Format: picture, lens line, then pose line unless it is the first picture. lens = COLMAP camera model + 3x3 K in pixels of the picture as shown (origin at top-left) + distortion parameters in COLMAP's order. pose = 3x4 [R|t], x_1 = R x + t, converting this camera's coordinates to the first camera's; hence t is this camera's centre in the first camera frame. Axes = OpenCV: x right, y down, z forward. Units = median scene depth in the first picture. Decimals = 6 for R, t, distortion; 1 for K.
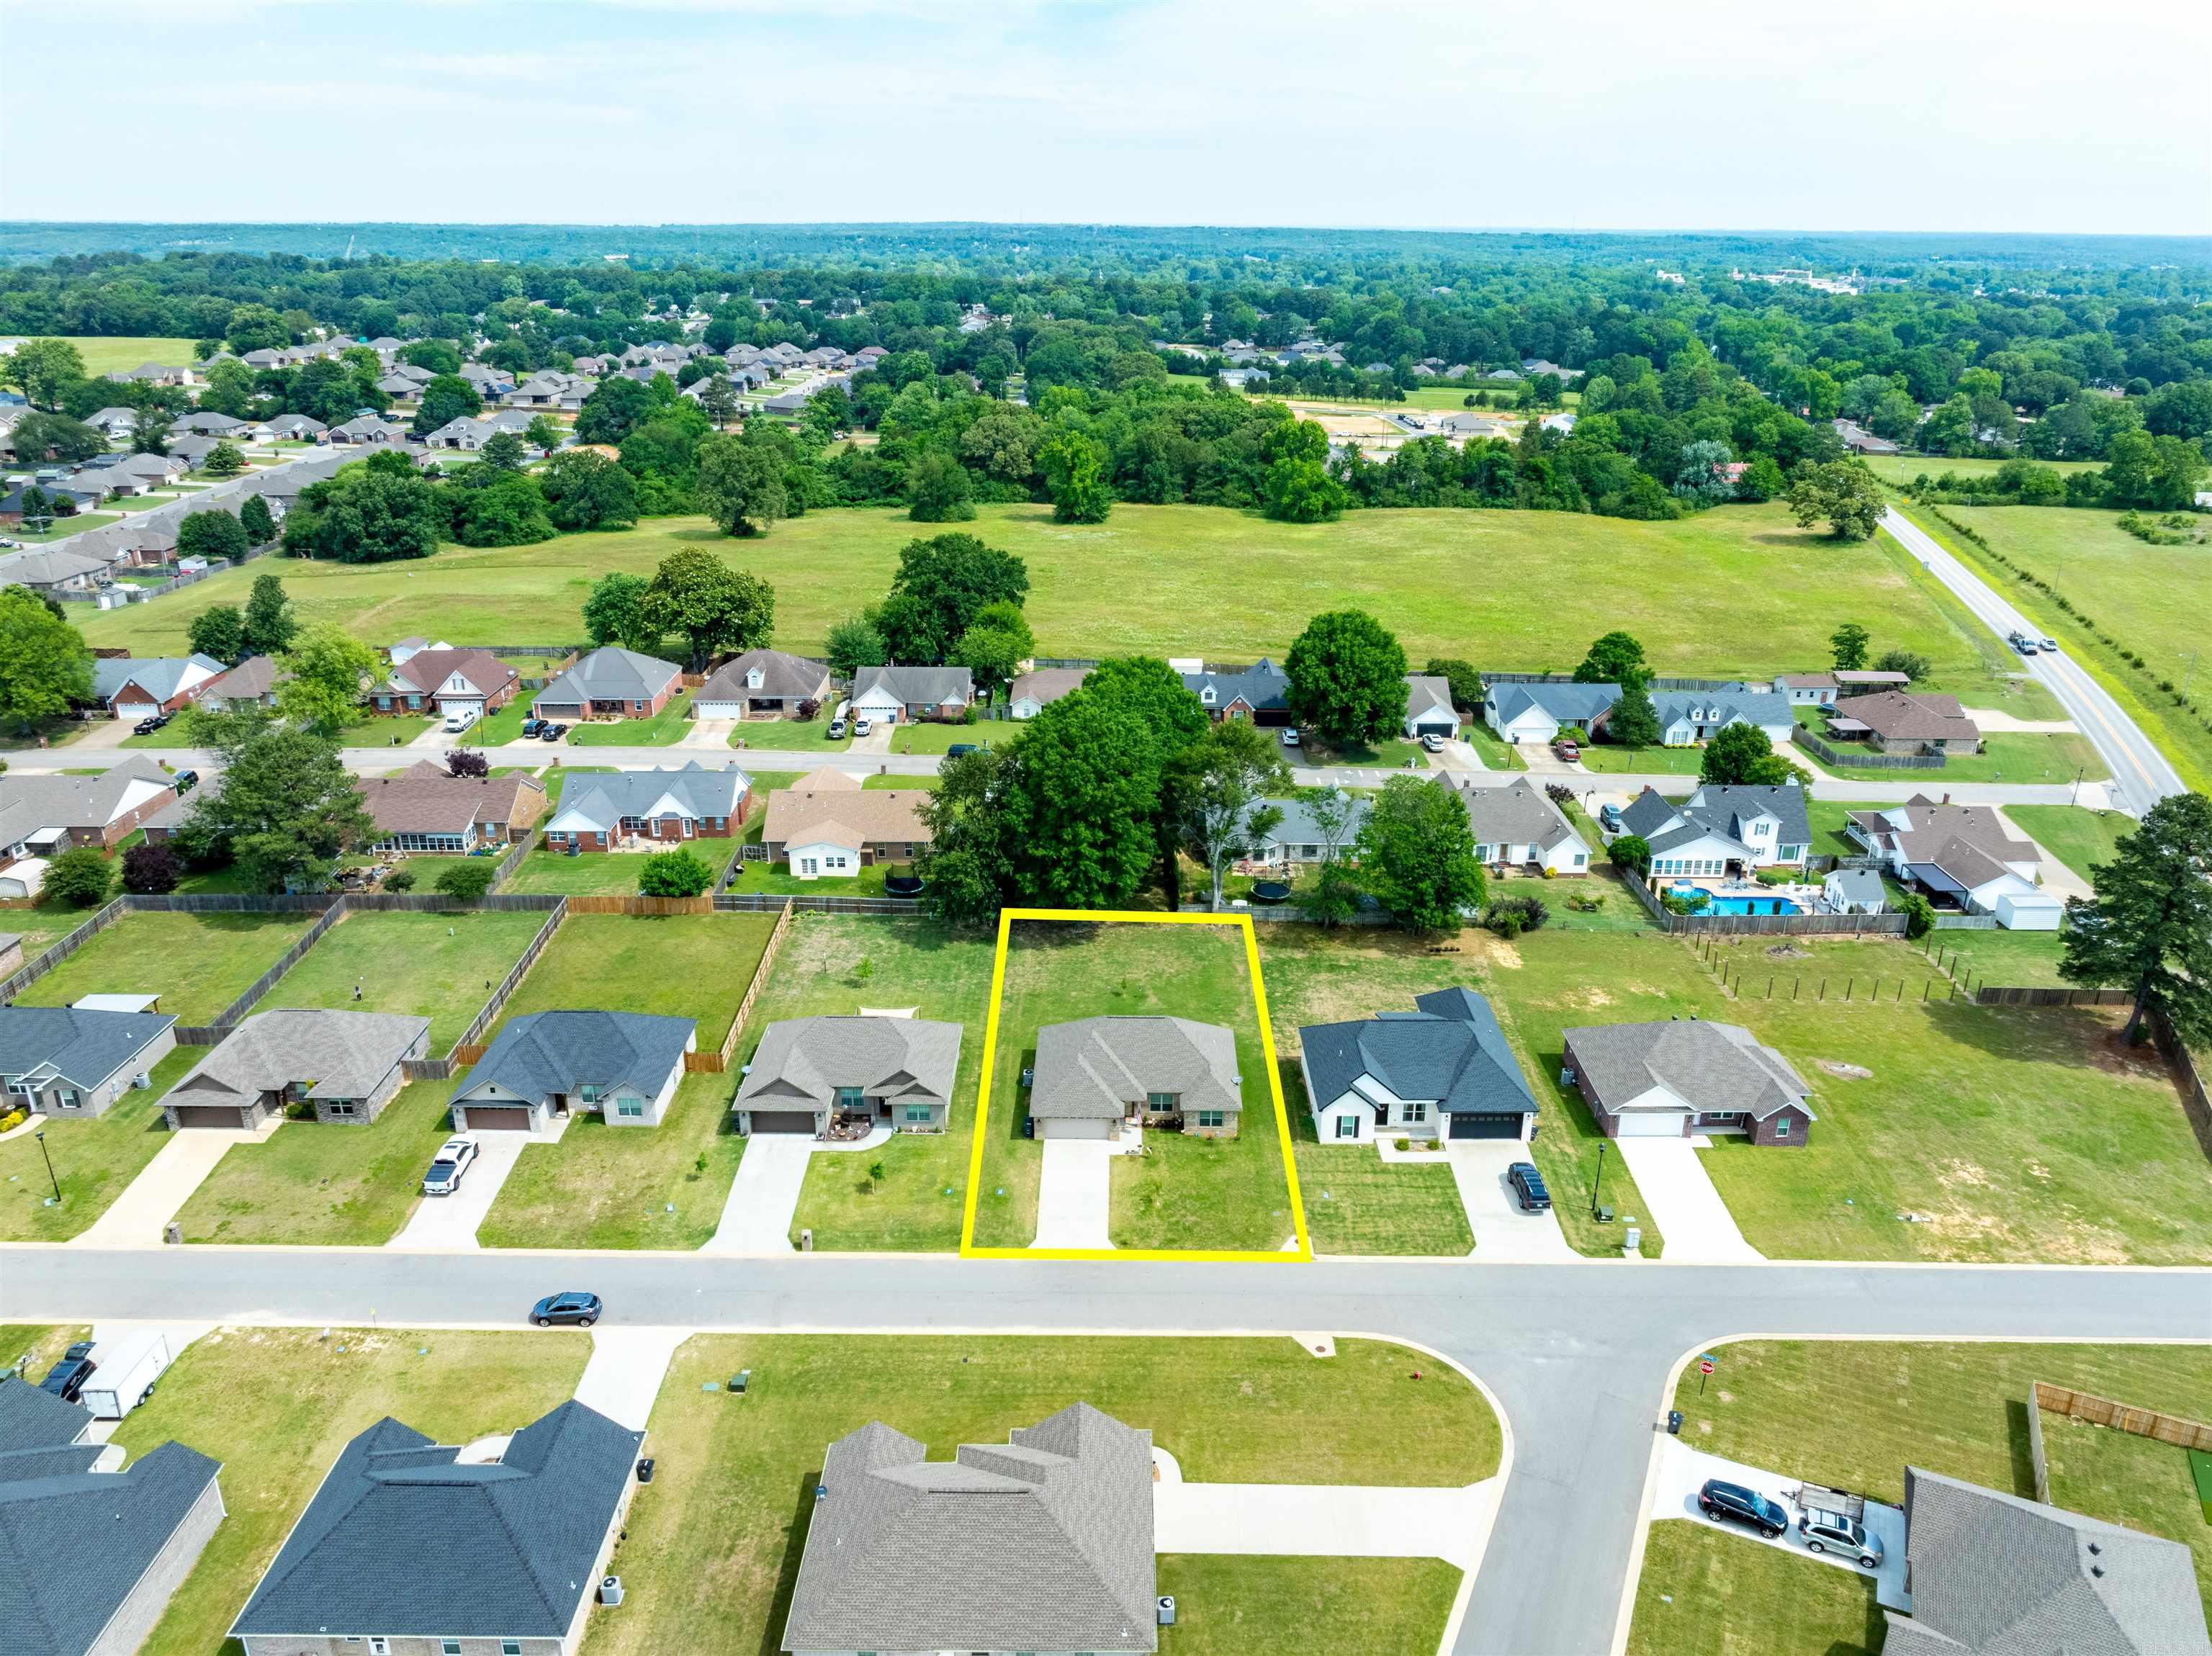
lens RADIAL K [[1544.2, 0, 1106.0], [0, 1544.2, 828.0], [0, 0, 1]] dist [-0.028802, 0.000566]
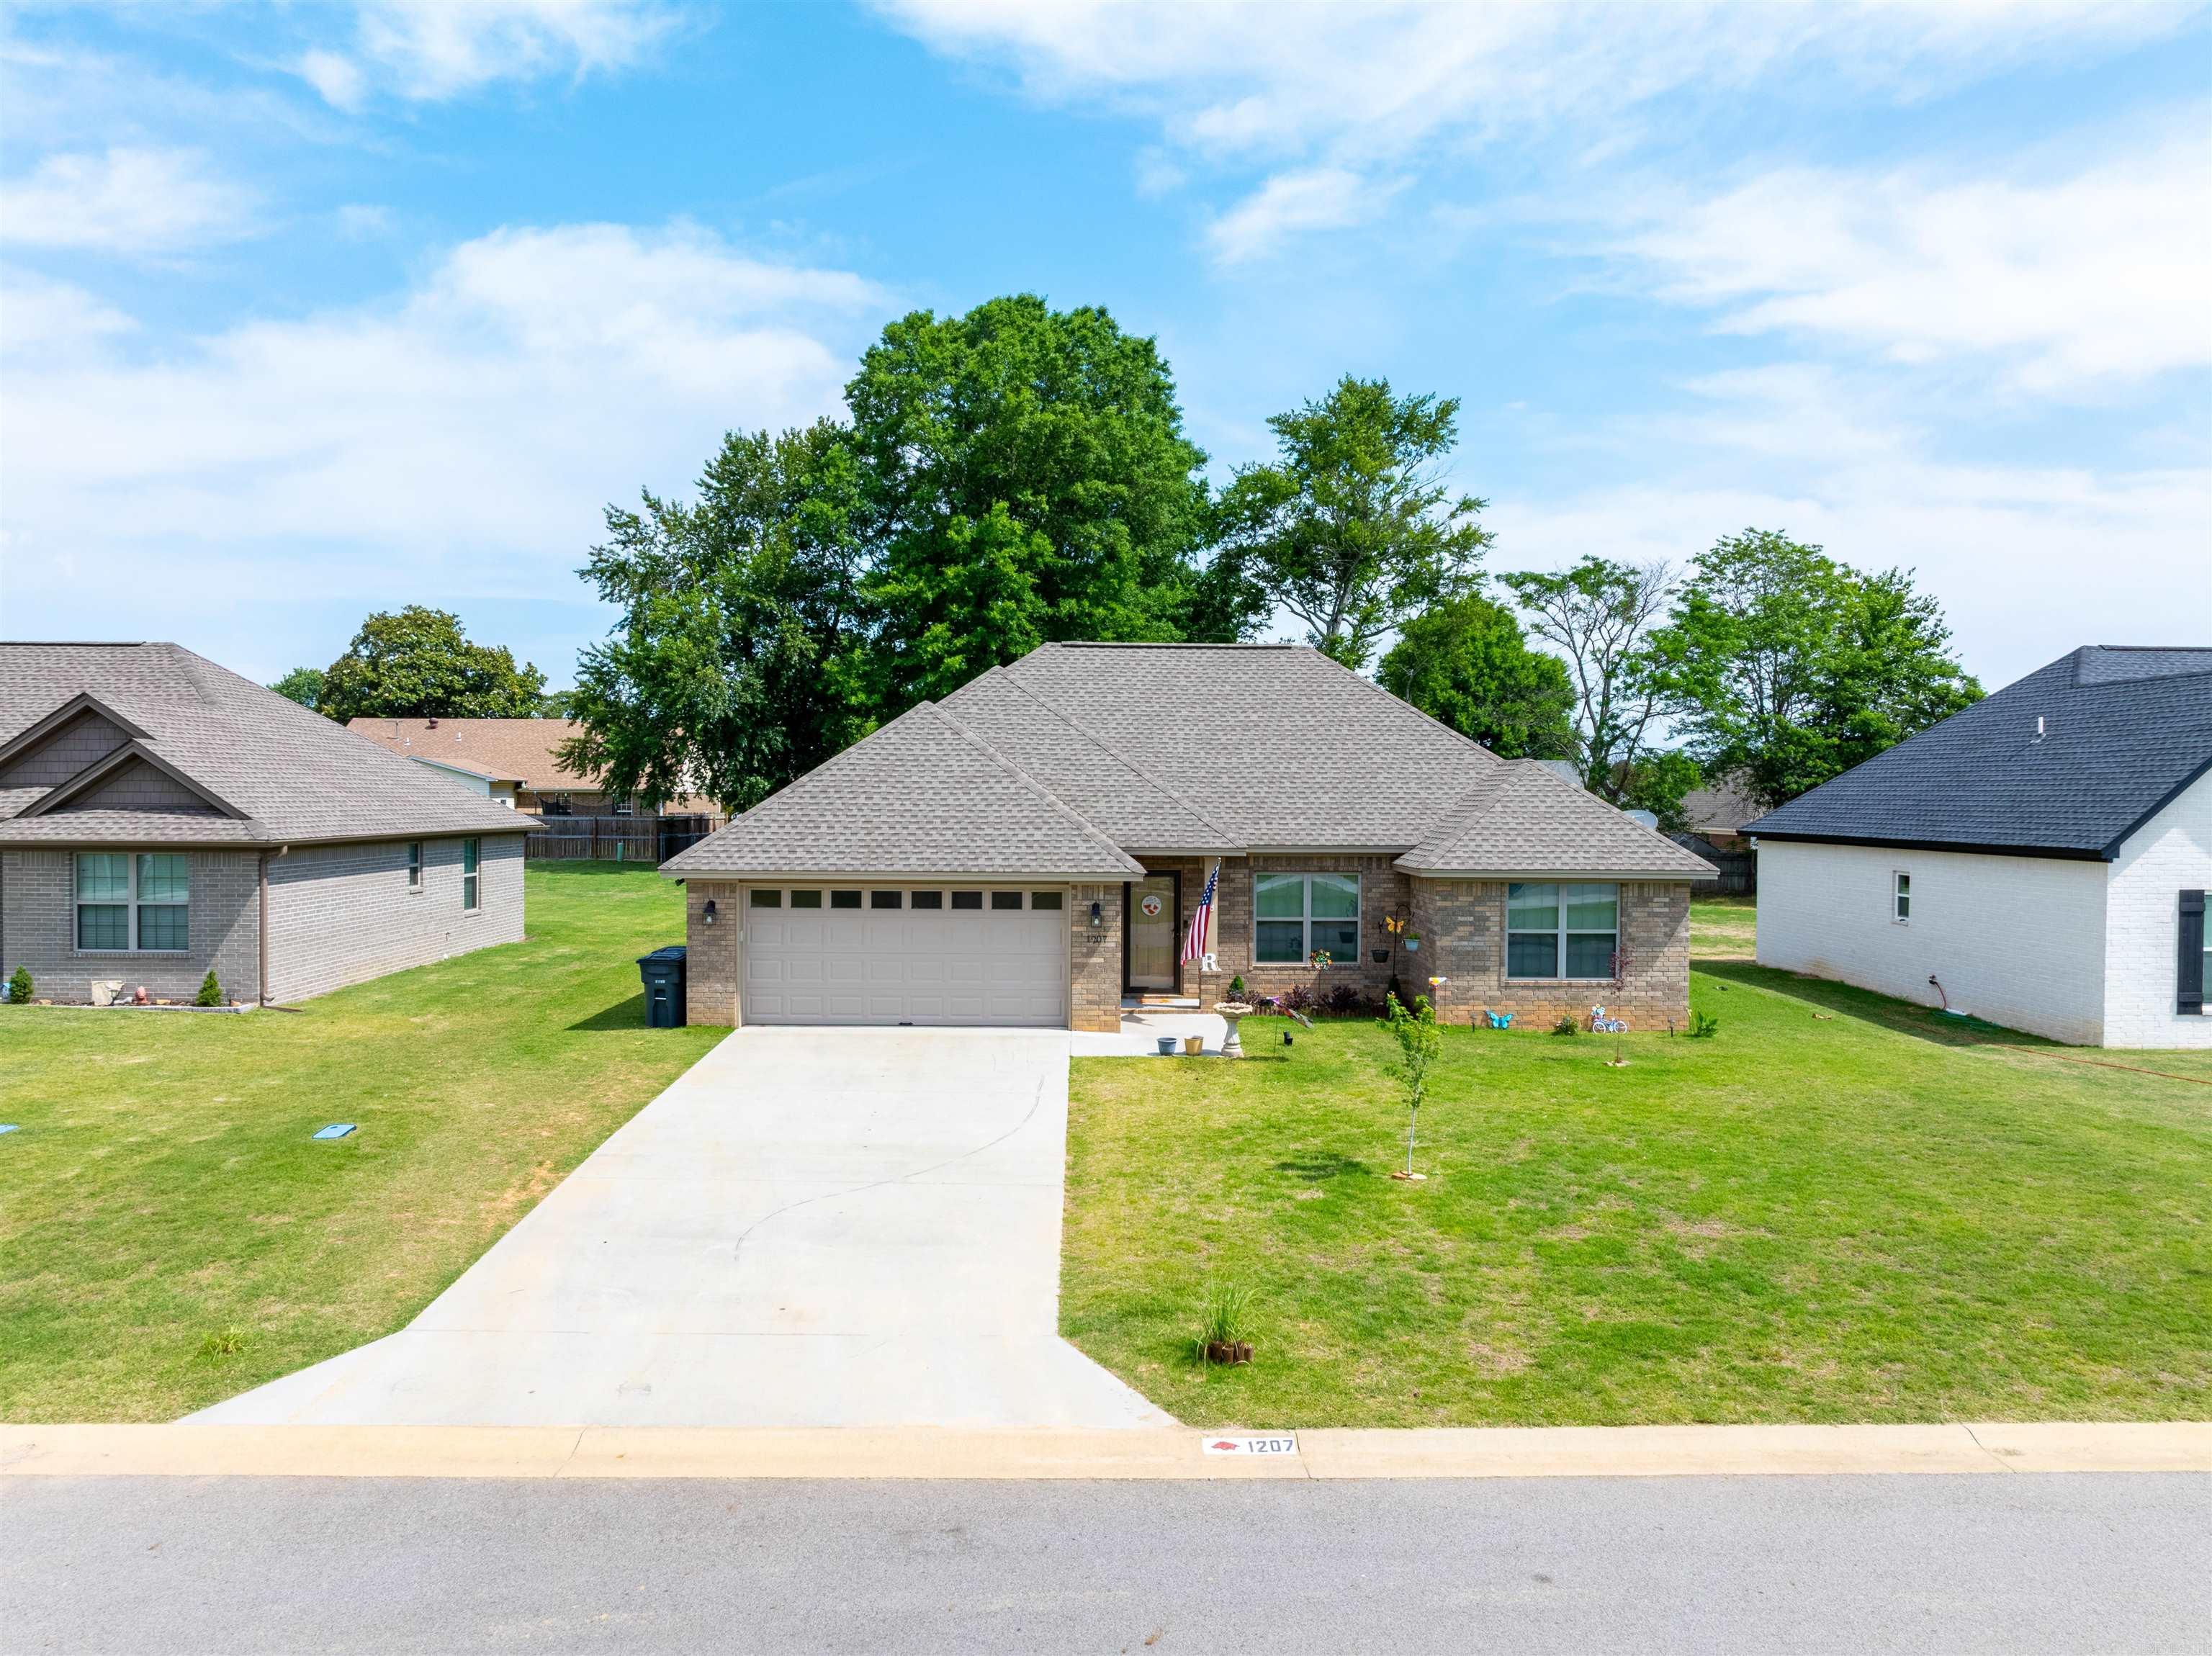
lens RADIAL K [[1544.2, 0, 1106.0], [0, 1544.2, 828.0], [0, 0, 1]] dist [-0.028802, 0.000566]
pose [[0.999642, 0.005466, 0.026191, 0.000862], [0.003890, 0.938821, -0.344384, 0.140994], [-0.026471, 0.344363, 0.938463, 0.461016]]
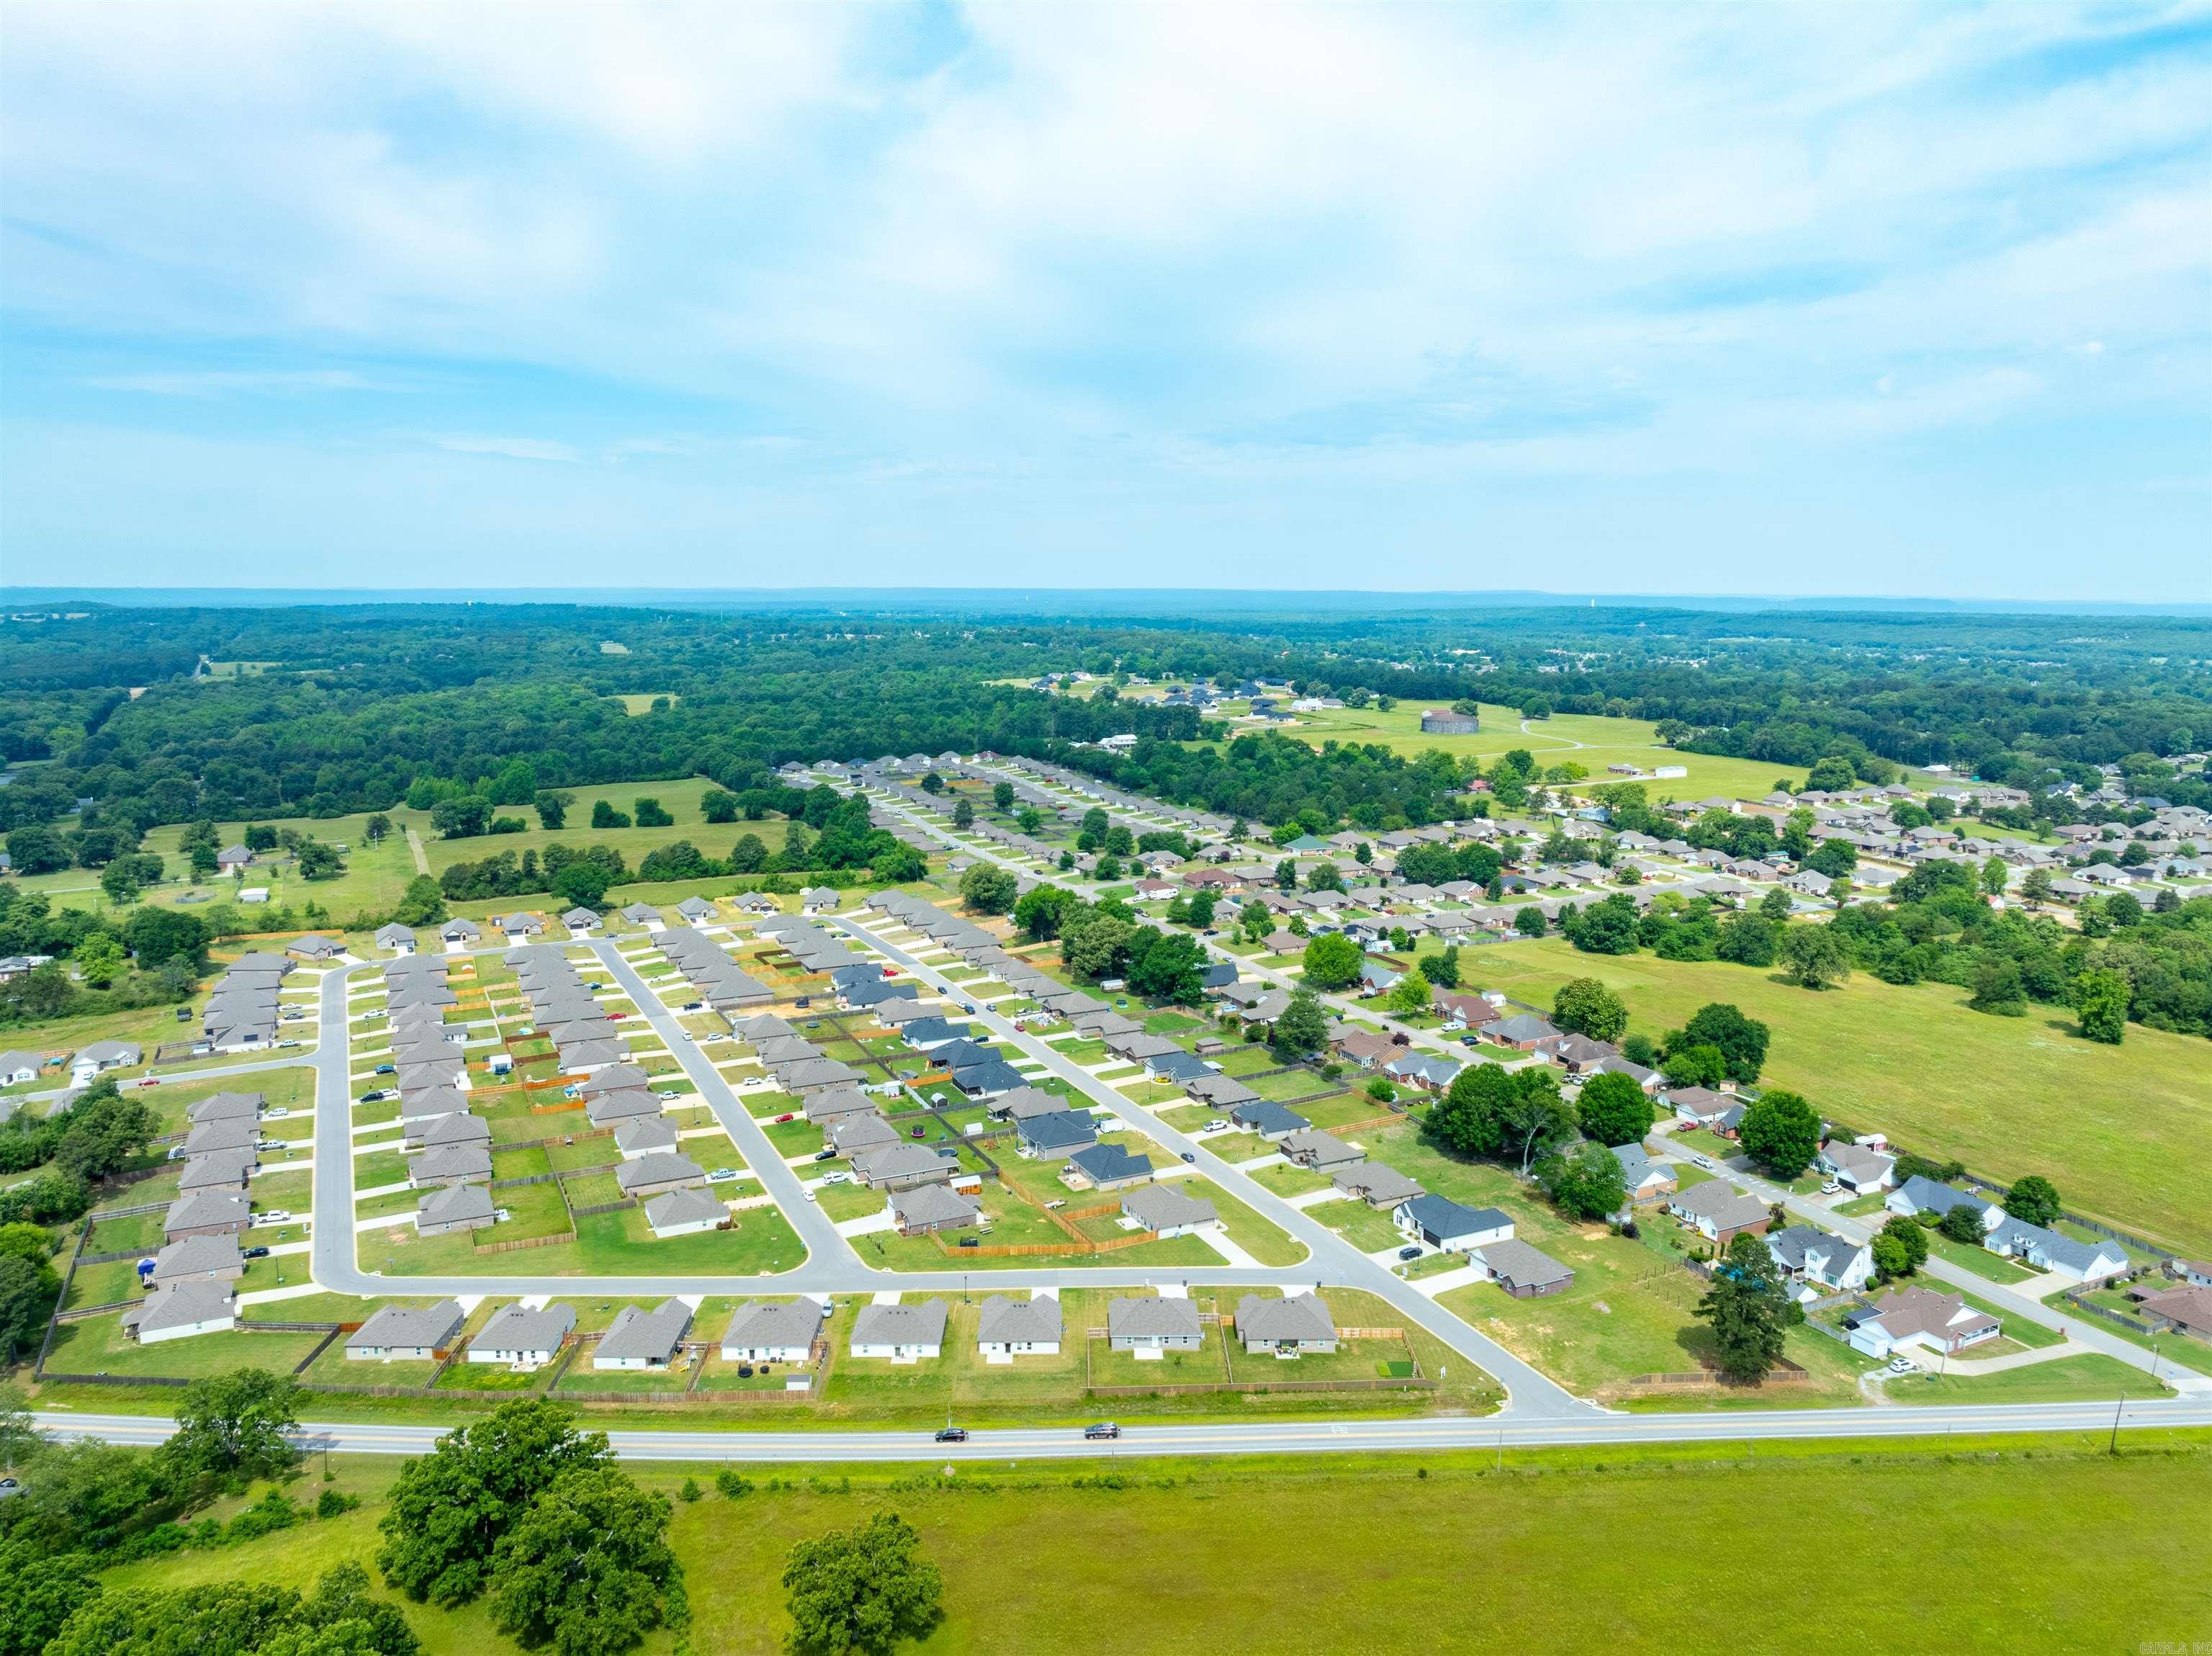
lens RADIAL K [[1544.2, 0, 1106.0], [0, 1544.2, 828.0], [0, 0, 1]] dist [-0.028802, 0.000566]
pose [[0.439111, 0.131863, -0.888704, 1.270416], [-0.330569, 0.943493, -0.023343, -0.124423], [0.835408, 0.304028, 0.457888, -0.491805]]
